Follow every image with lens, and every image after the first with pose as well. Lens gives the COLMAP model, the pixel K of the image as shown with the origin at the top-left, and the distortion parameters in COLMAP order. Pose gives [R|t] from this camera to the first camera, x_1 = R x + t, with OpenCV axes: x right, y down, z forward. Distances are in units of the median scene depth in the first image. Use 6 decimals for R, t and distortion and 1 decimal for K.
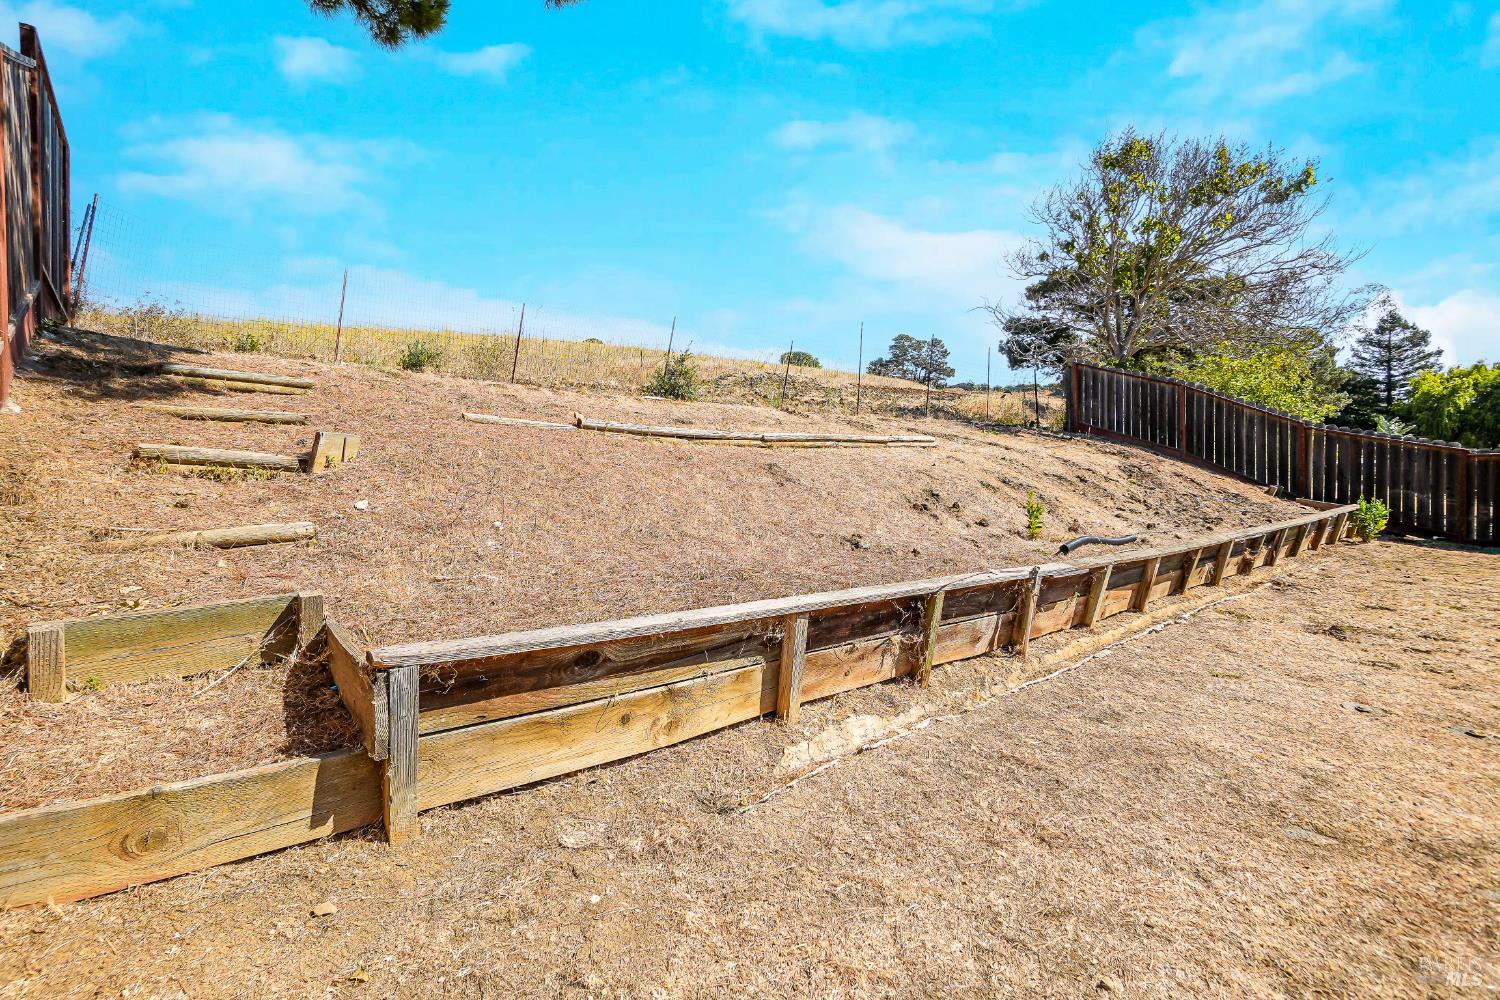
lens RADIAL K [[665.5, 0, 761.7], [0, 665.5, 485.7], [0, 0, 1]] dist [-0.001467, -0.000710]
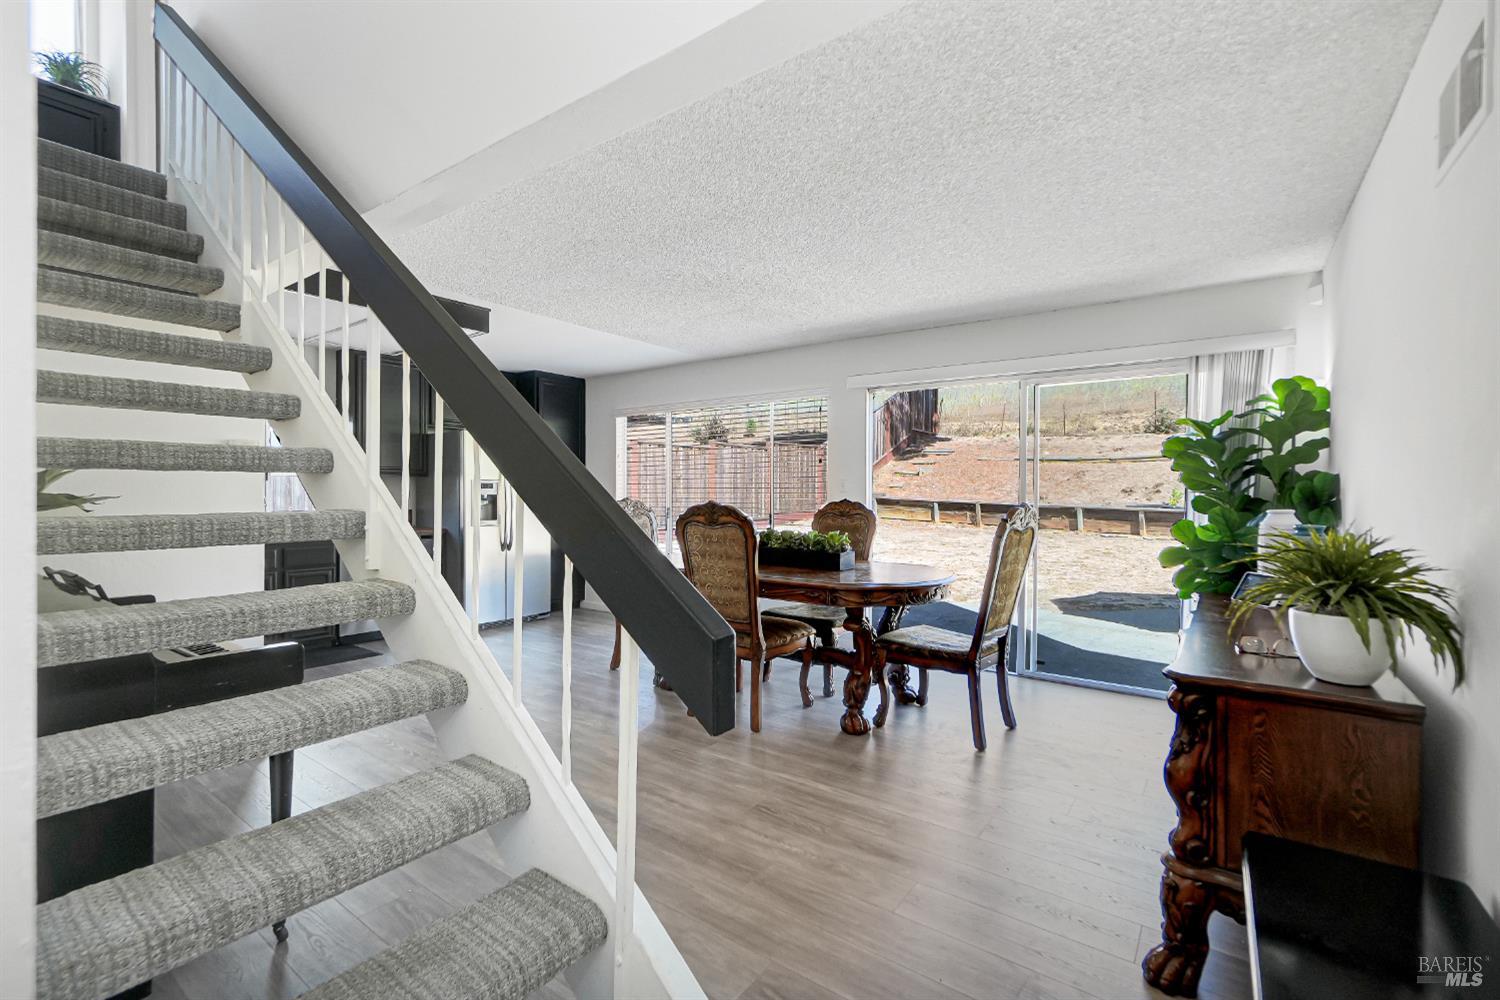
lens RADIAL K [[665.5, 0, 746.3], [0, 665.5, 490.6], [0, 0, 1]] dist [-0.001467, -0.000710]
pose [[0.187275, 0.018130, -0.982140, 3.517686], [-0.016269, 0.999750, 0.015353, 0.031273], [0.982173, 0.013103, 0.187523, -1.046592]]
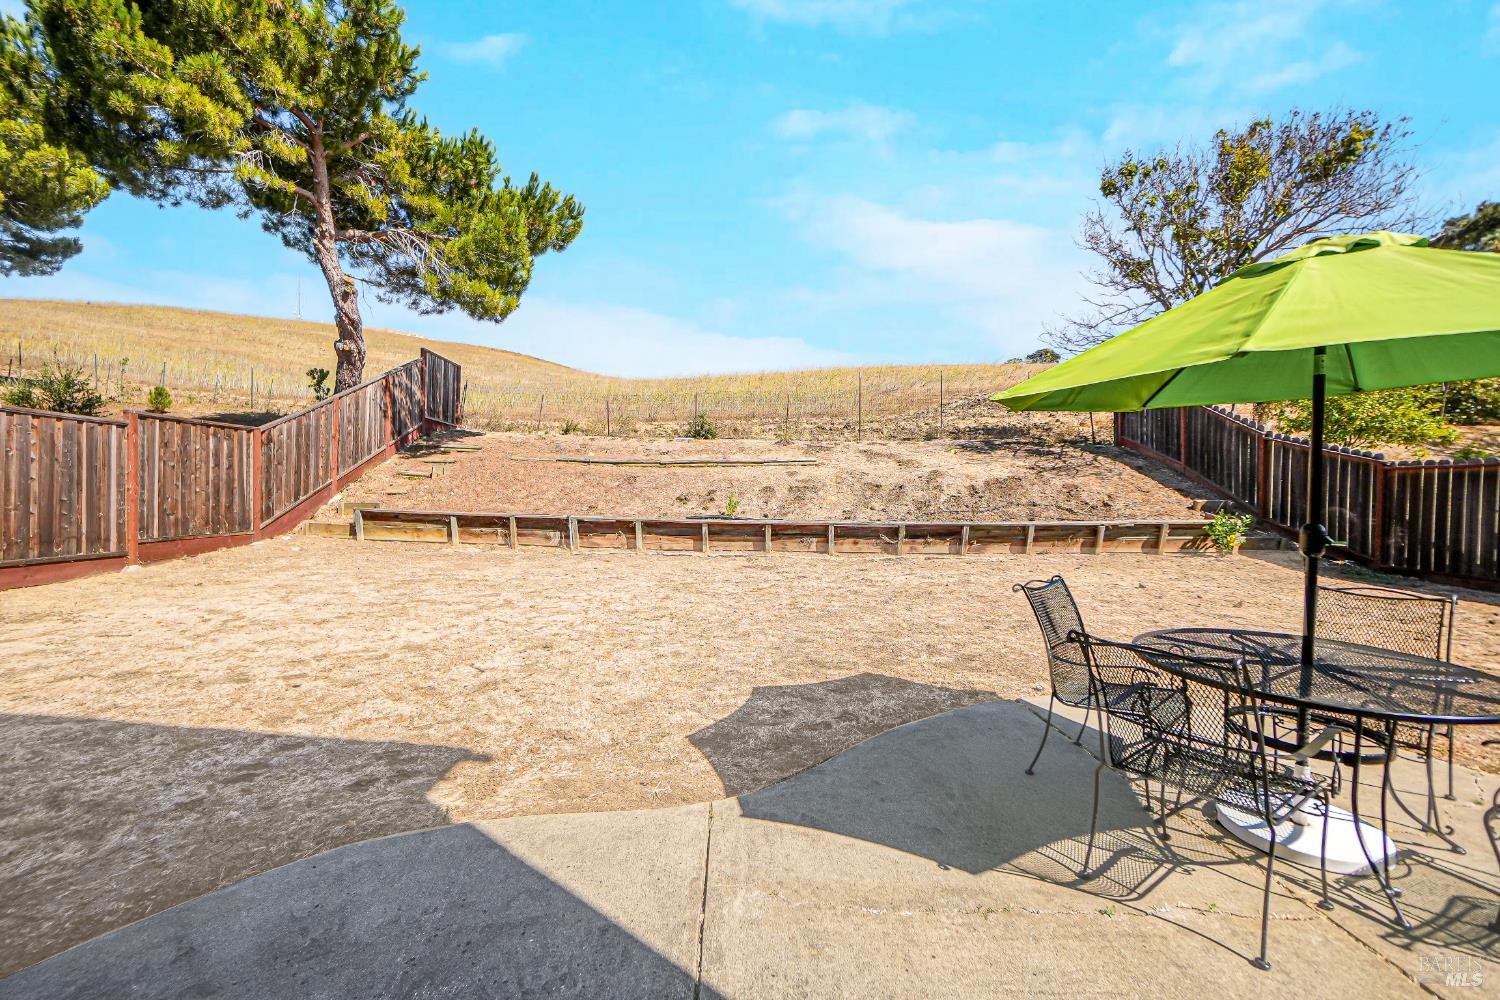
lens RADIAL K [[665.5, 0, 749.3], [0, 665.5, 501.8], [0, 0, 1]] dist [-0.001467, -0.000710]
pose [[0.763351, 0.026224, -0.645451, 2.664728], [-0.022782, 0.999647, 0.013671, 0.016462], [0.645582, 0.004269, 0.763679, -0.566347]]
